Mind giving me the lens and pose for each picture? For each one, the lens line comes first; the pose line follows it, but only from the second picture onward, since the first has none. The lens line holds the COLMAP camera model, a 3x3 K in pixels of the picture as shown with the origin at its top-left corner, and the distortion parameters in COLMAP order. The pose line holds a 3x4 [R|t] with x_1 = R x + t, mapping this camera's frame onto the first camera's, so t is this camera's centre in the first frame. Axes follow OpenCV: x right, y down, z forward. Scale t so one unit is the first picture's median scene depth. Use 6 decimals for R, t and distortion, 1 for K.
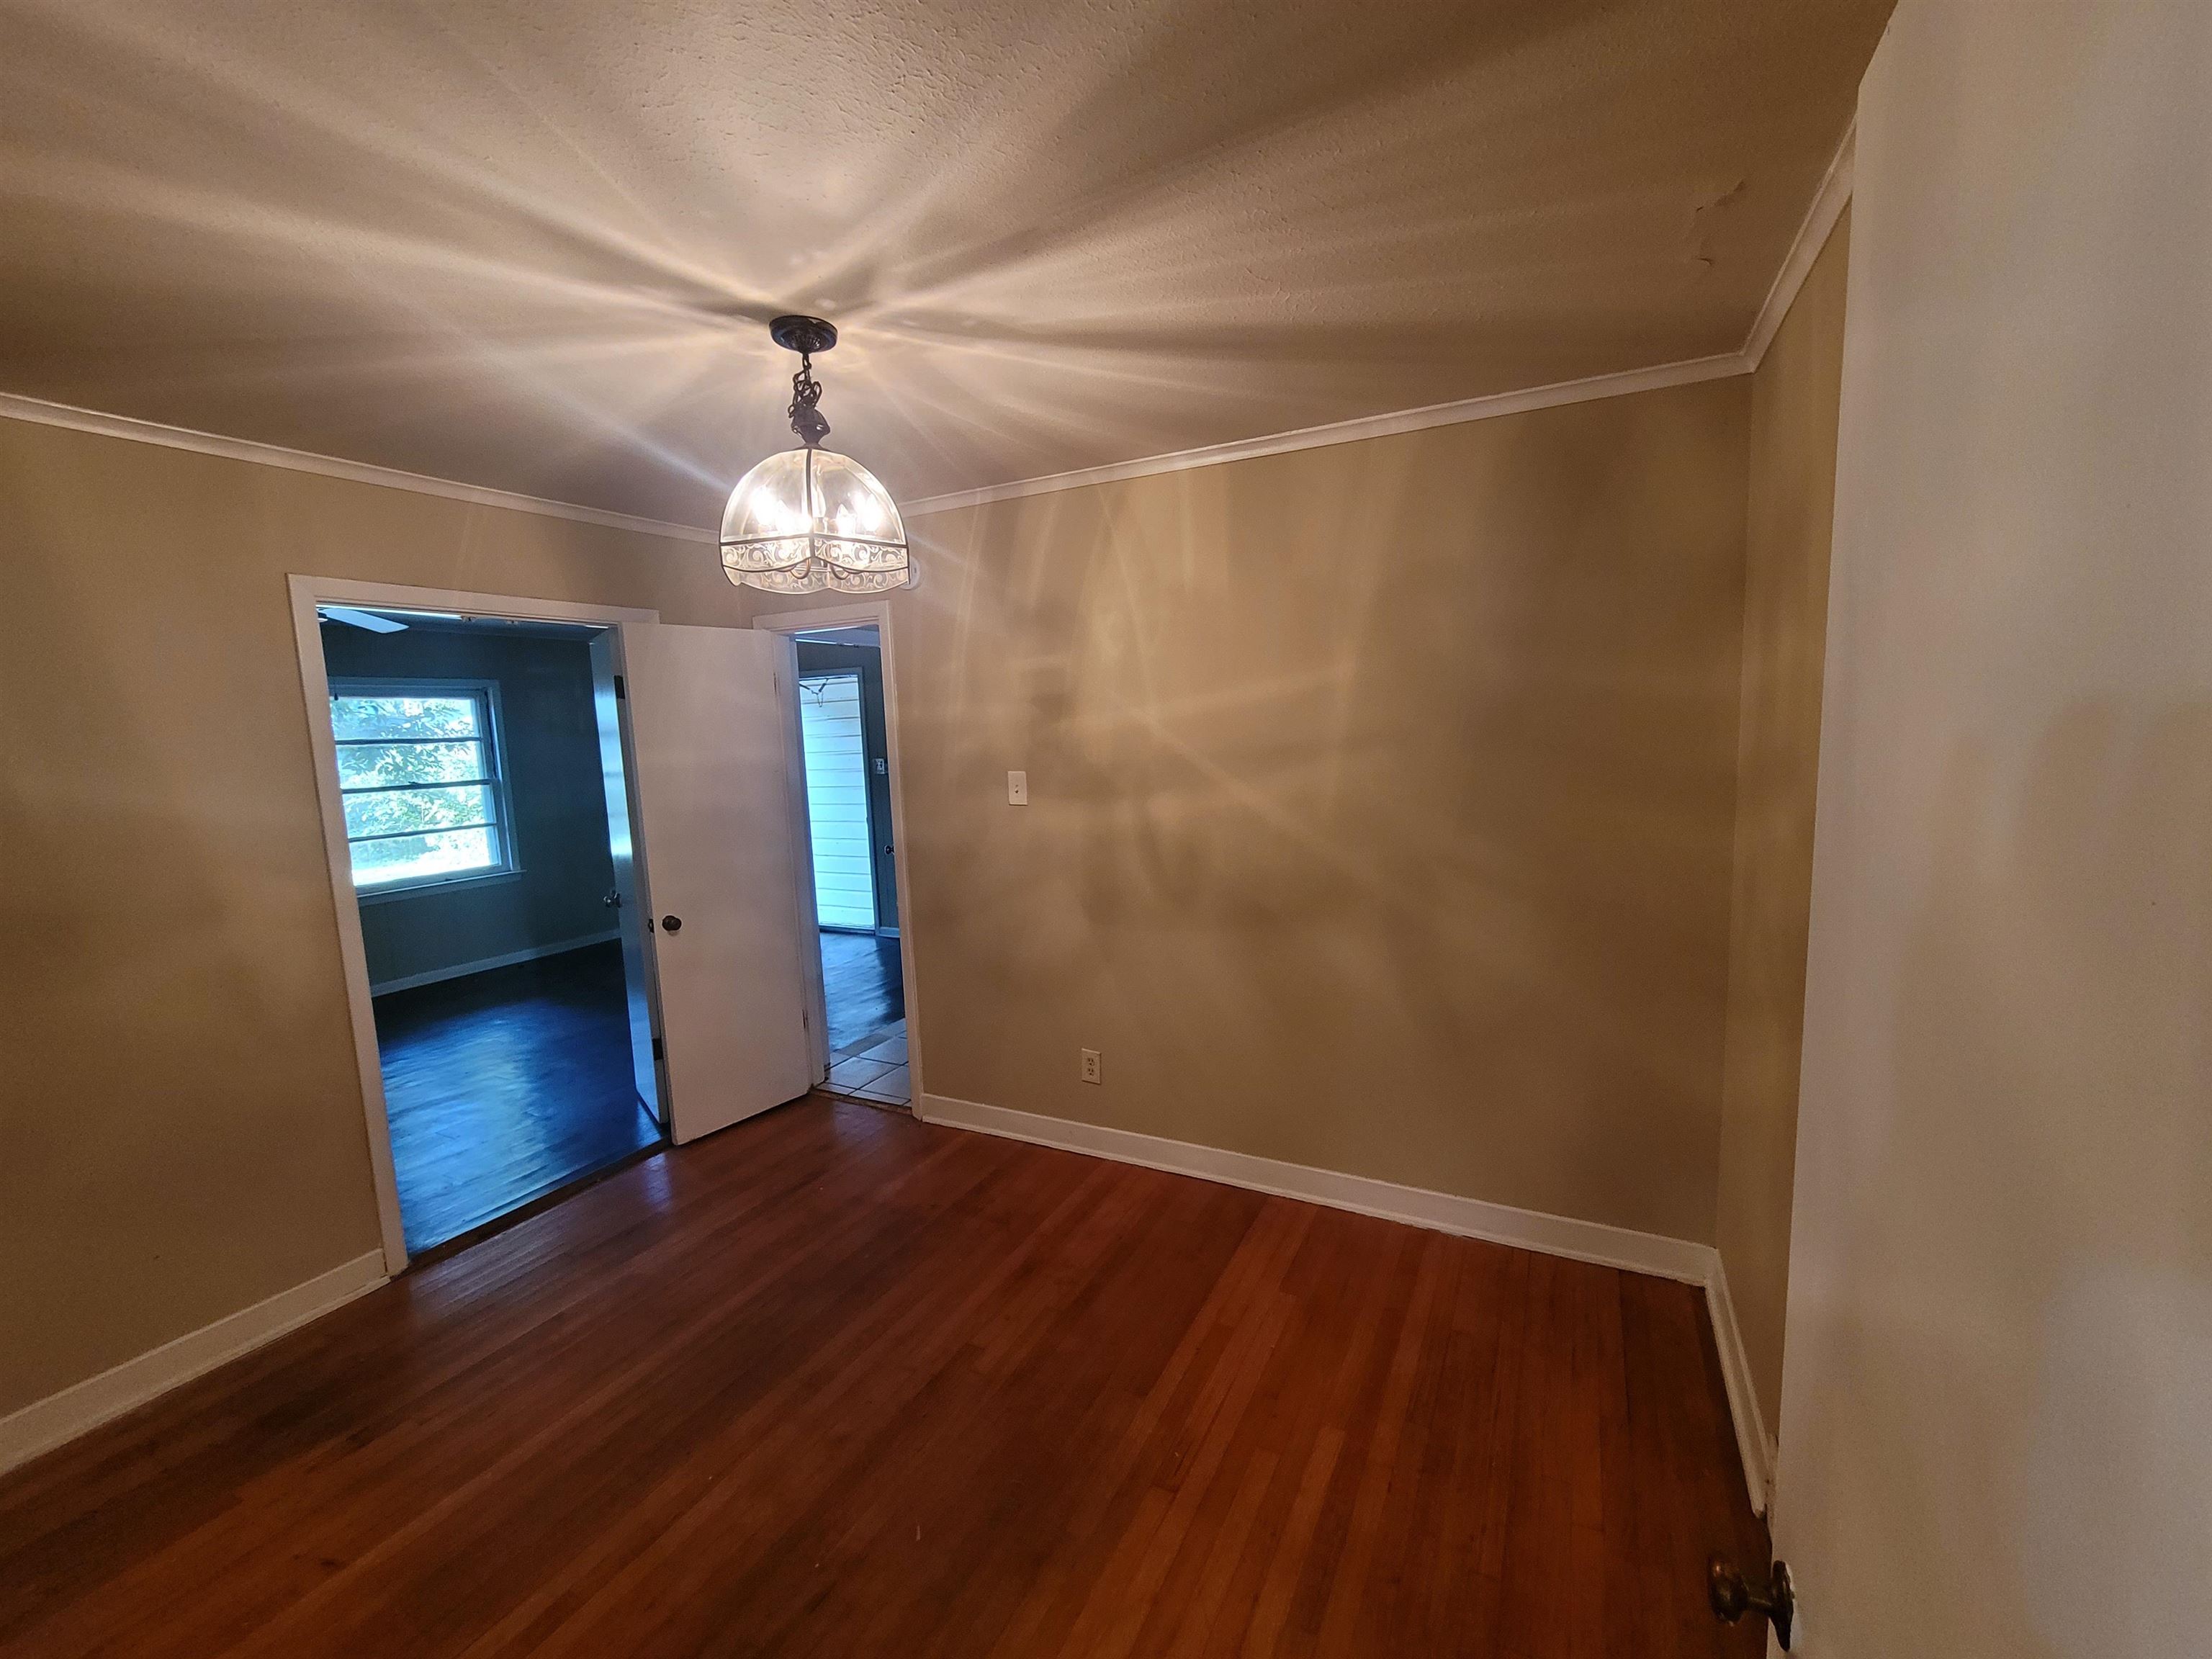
lens RADIAL K [[906.8, 0, 1109.7], [0, 906.8, 831.5], [0, 0, 1]] dist [-0.004081, -0.000921]
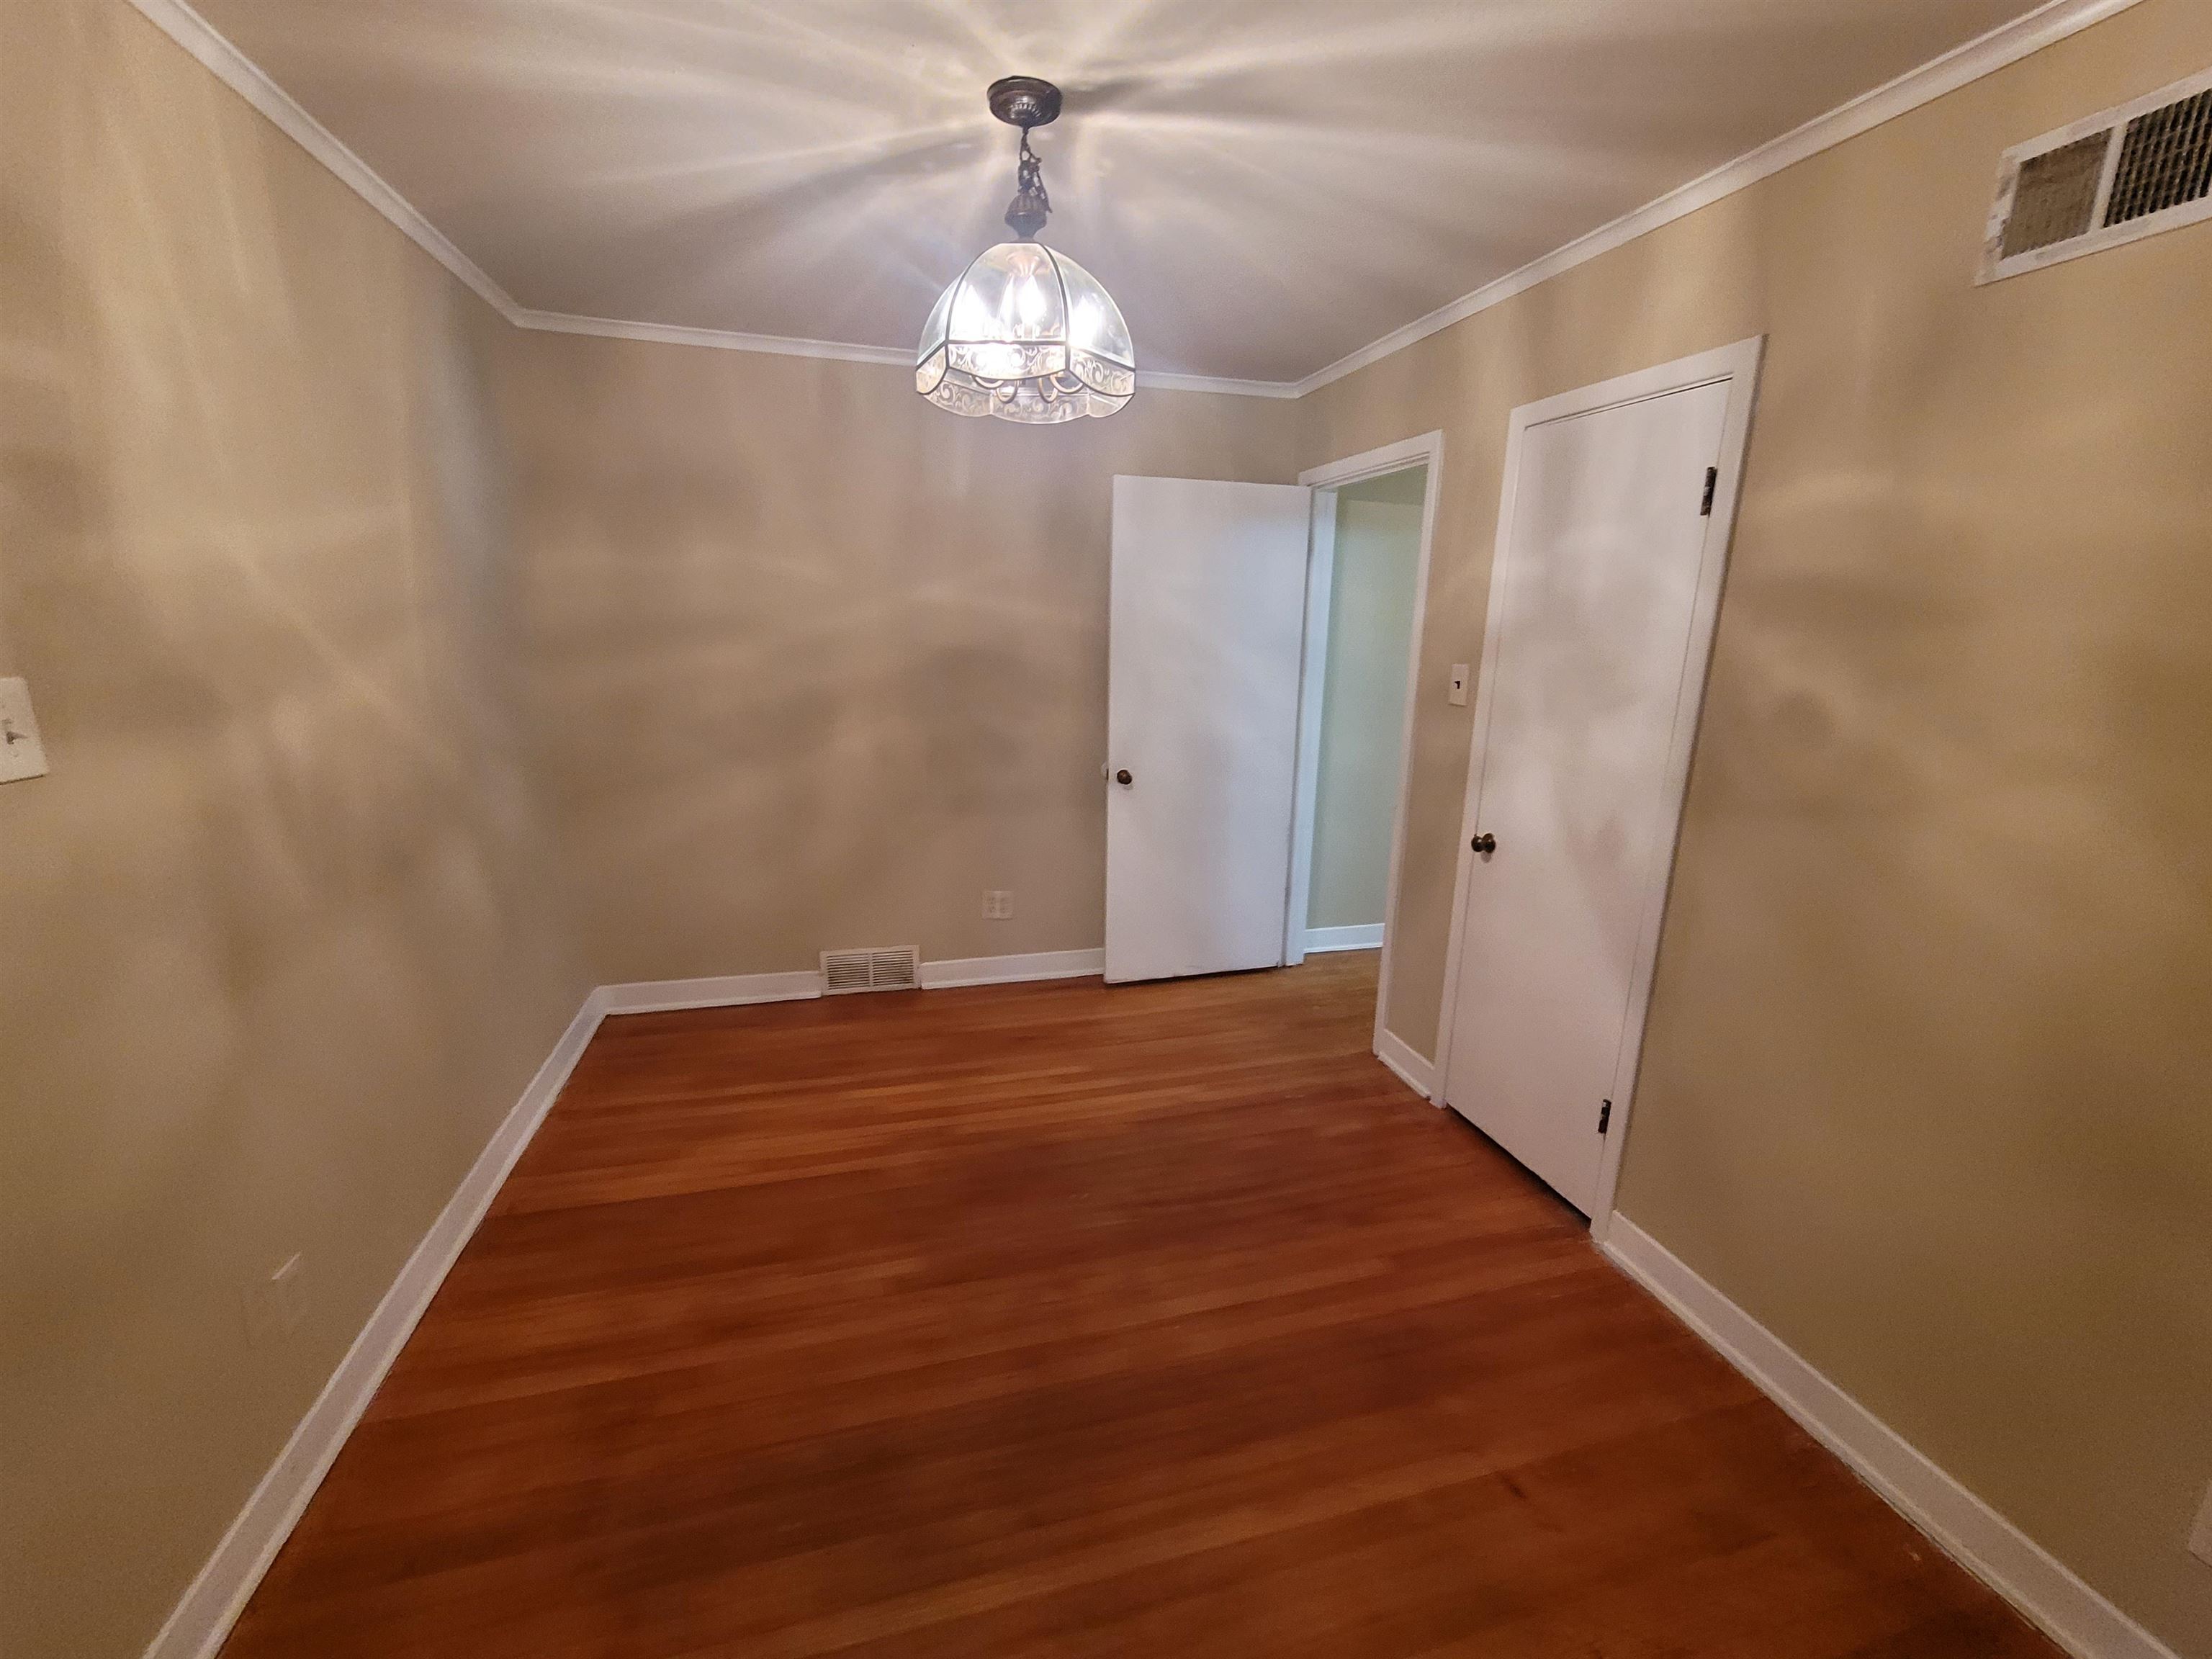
lens RADIAL K [[906.8, 0, 1109.7], [0, 906.8, 831.5], [0, 0, 1]] dist [-0.004081, -0.000921]
pose [[-0.679080, -0.153658, 0.717802, -0.961050], [0.090936, 0.952705, 0.289973, -0.110254], [-0.728410, 0.262189, -0.632990, 1.432086]]
